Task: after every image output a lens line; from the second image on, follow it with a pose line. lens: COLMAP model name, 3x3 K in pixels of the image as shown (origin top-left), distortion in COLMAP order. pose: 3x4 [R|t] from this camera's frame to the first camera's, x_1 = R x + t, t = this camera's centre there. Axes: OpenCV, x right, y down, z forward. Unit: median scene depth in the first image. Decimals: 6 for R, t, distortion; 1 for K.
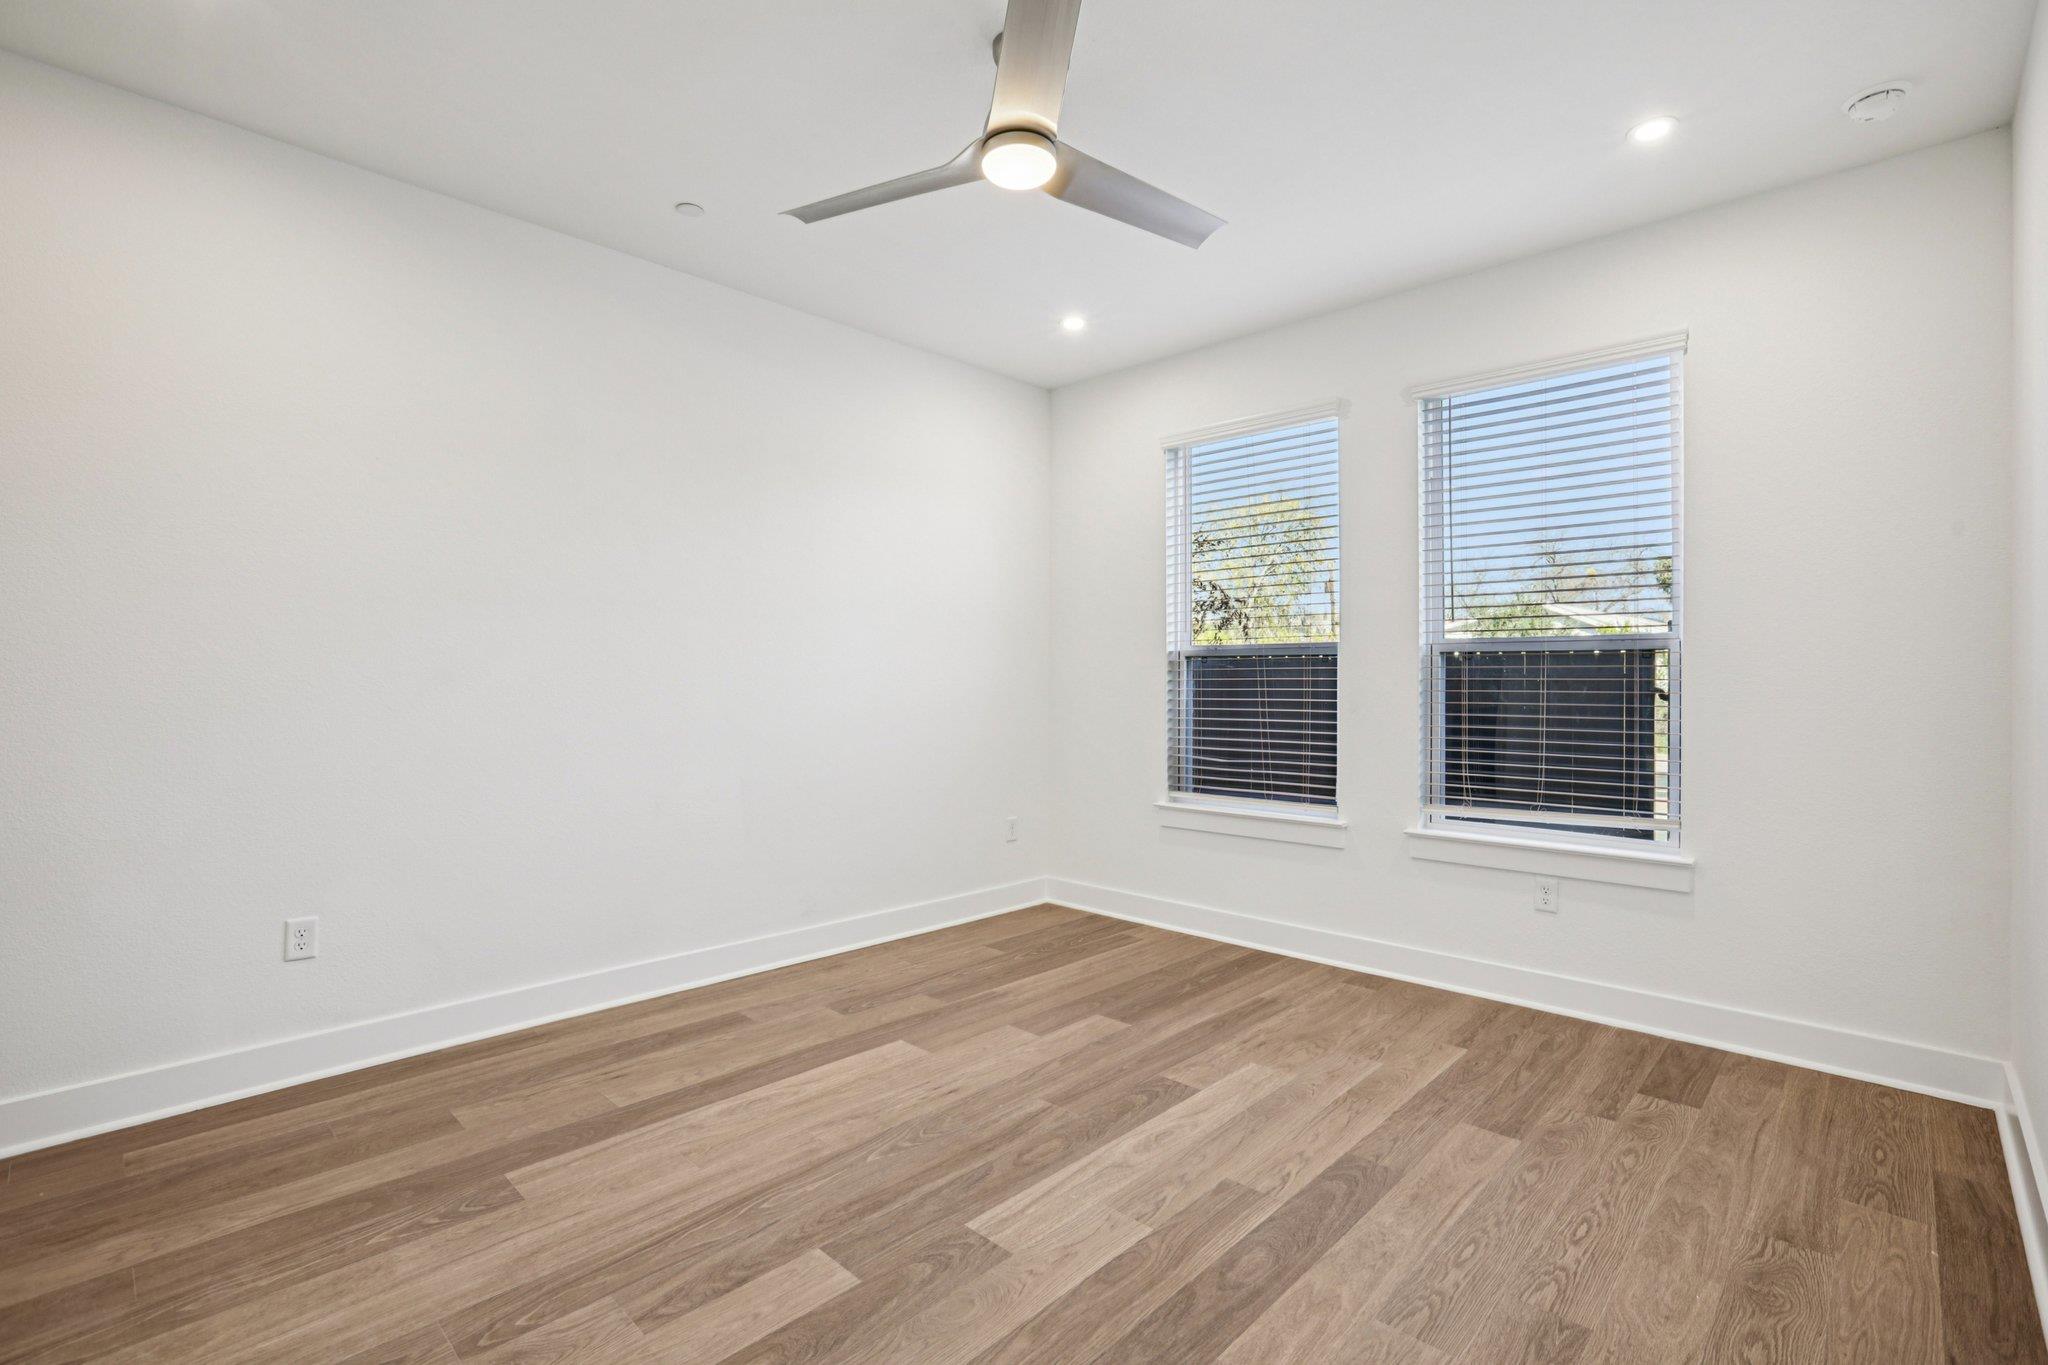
lens RADIAL K [[933.0, 0, 1036.6], [0, 933.0, 681.0], [0, 0, 1]] dist [-0.051302, 0.021277]
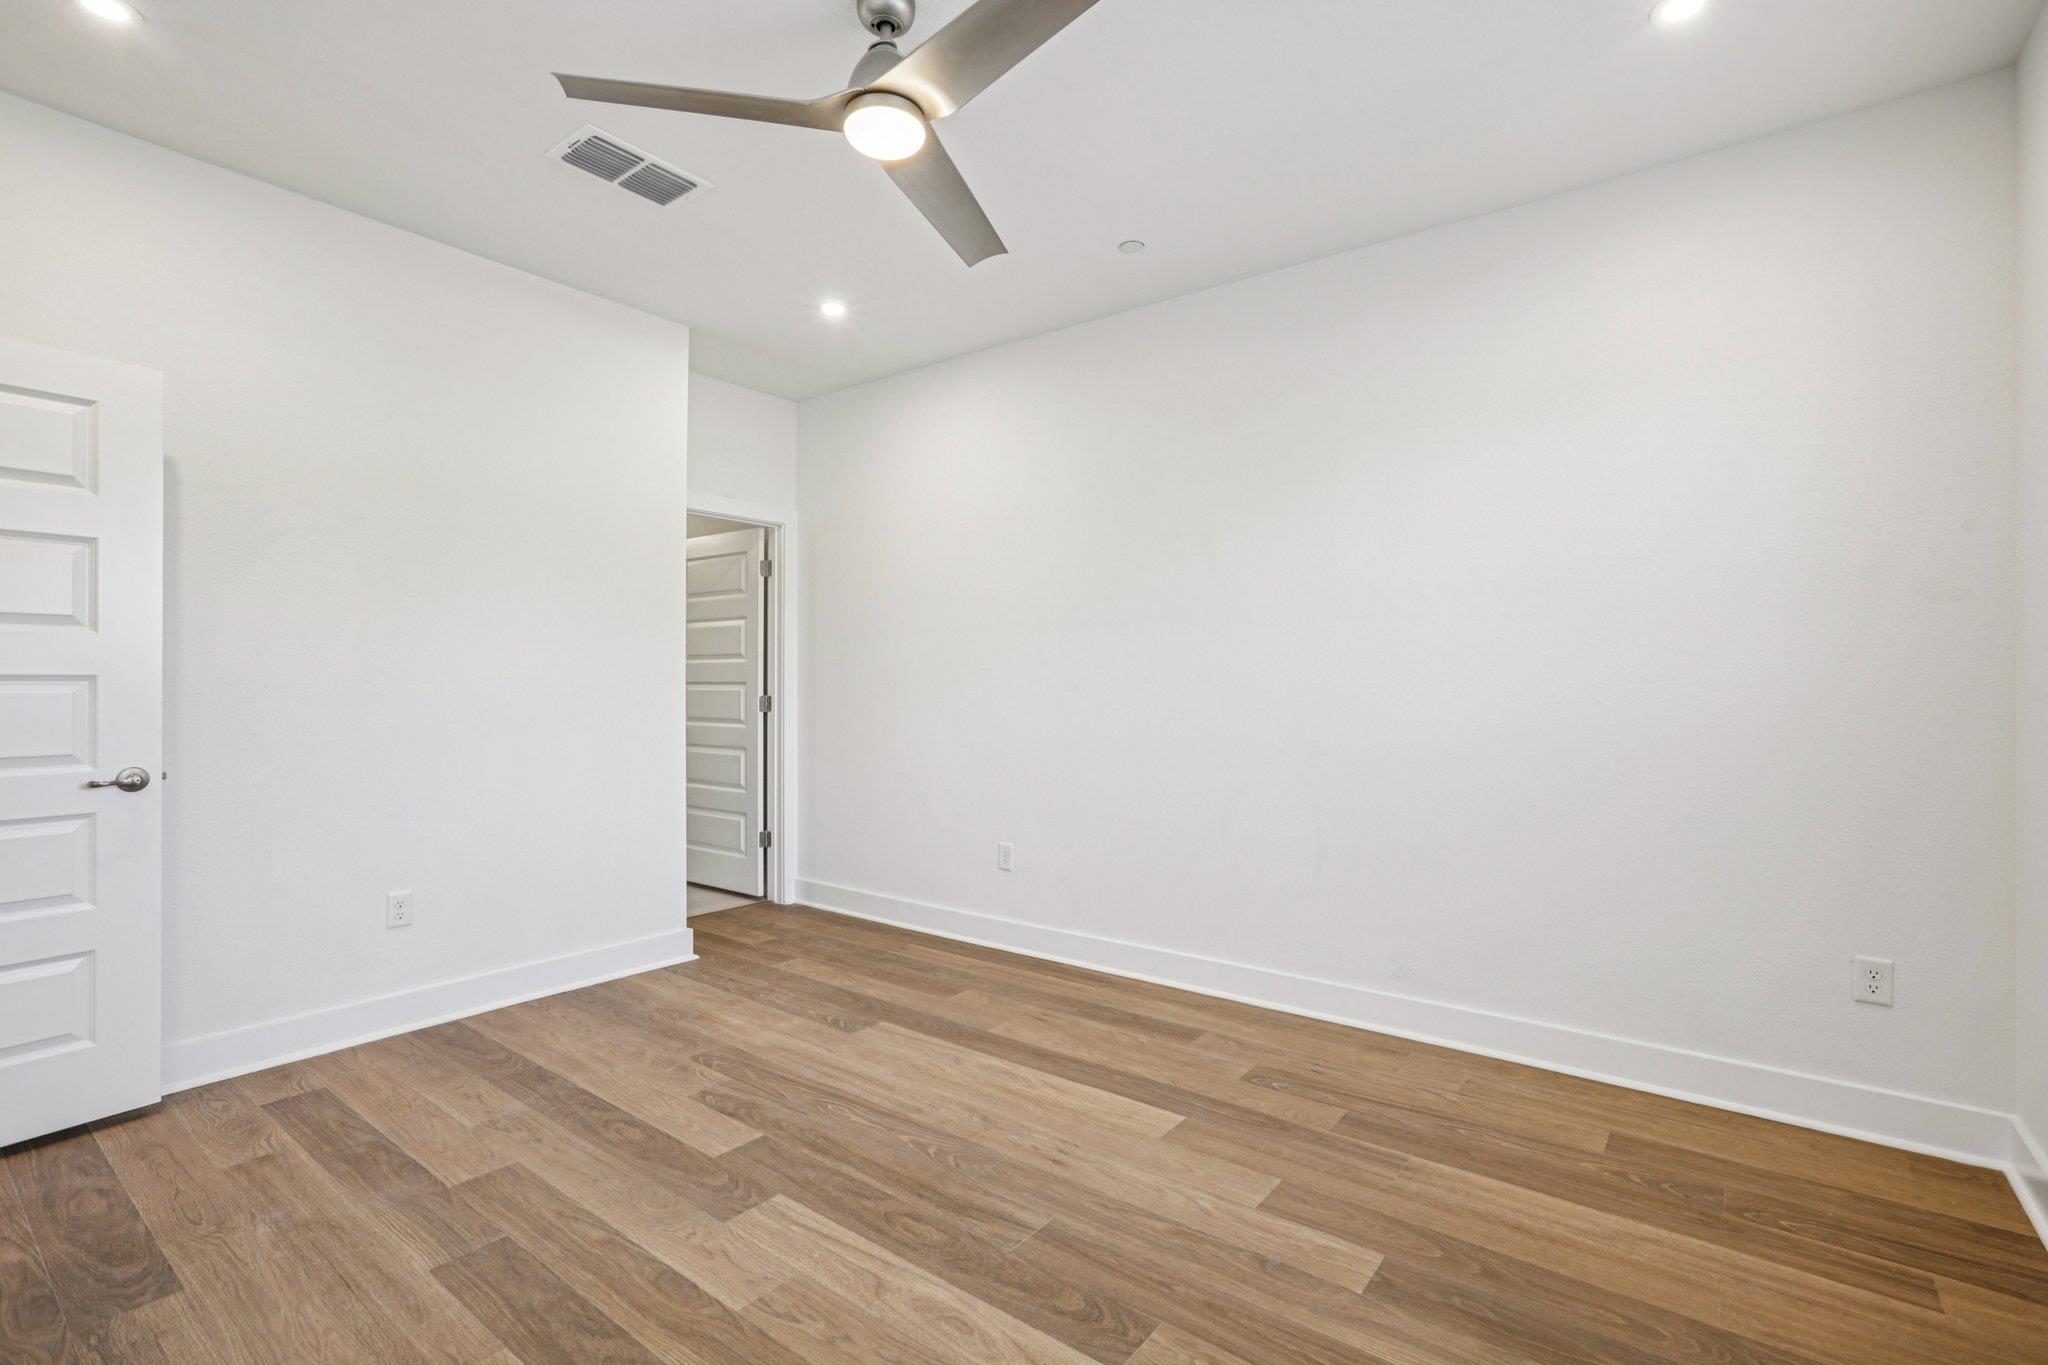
lens RADIAL K [[931.5, 0, 1037.7], [0, 931.5, 691.9], [0, 0, 1]] dist [-0.045612, 0.021152]
pose [[0.110700, 0.003214, -0.993849, 0.796414], [-0.004944, 0.999984, 0.002683, 0.001074], [0.993842, 0.004616, 0.110715, 0.920990]]
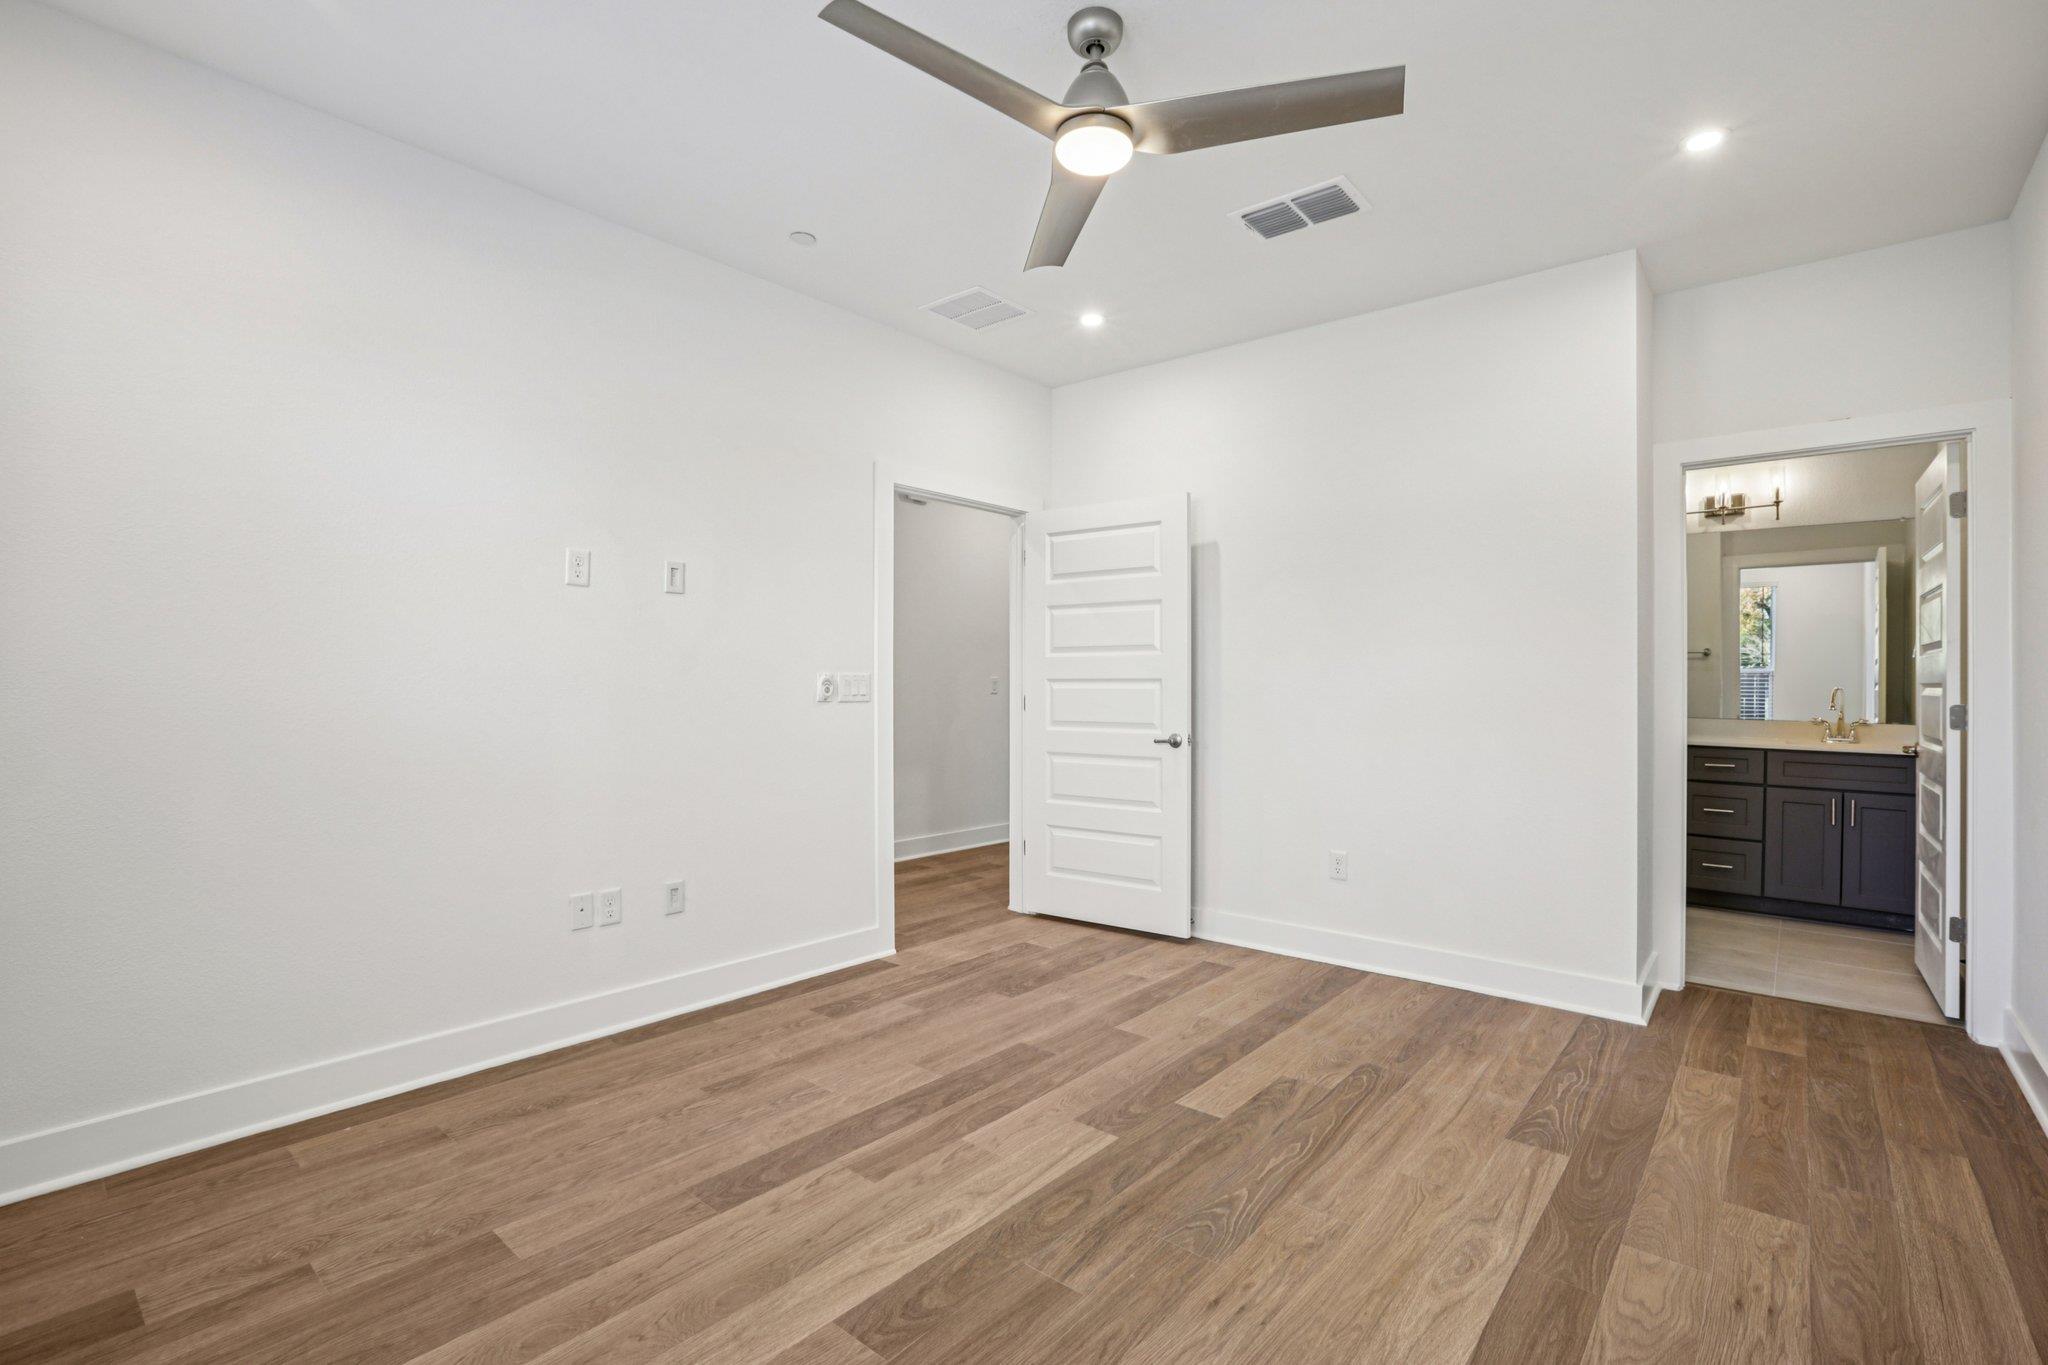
lens RADIAL K [[933.0, 0, 1036.6], [0, 933.0, 681.0], [0, 0, 1]] dist [-0.051302, 0.021277]
pose [[-0.998131, -0.008229, -0.060549, 0.082632], [-0.008201, 0.999966, -0.000711, -0.000983], [0.060553, -0.000213, -0.998165, 1.715148]]
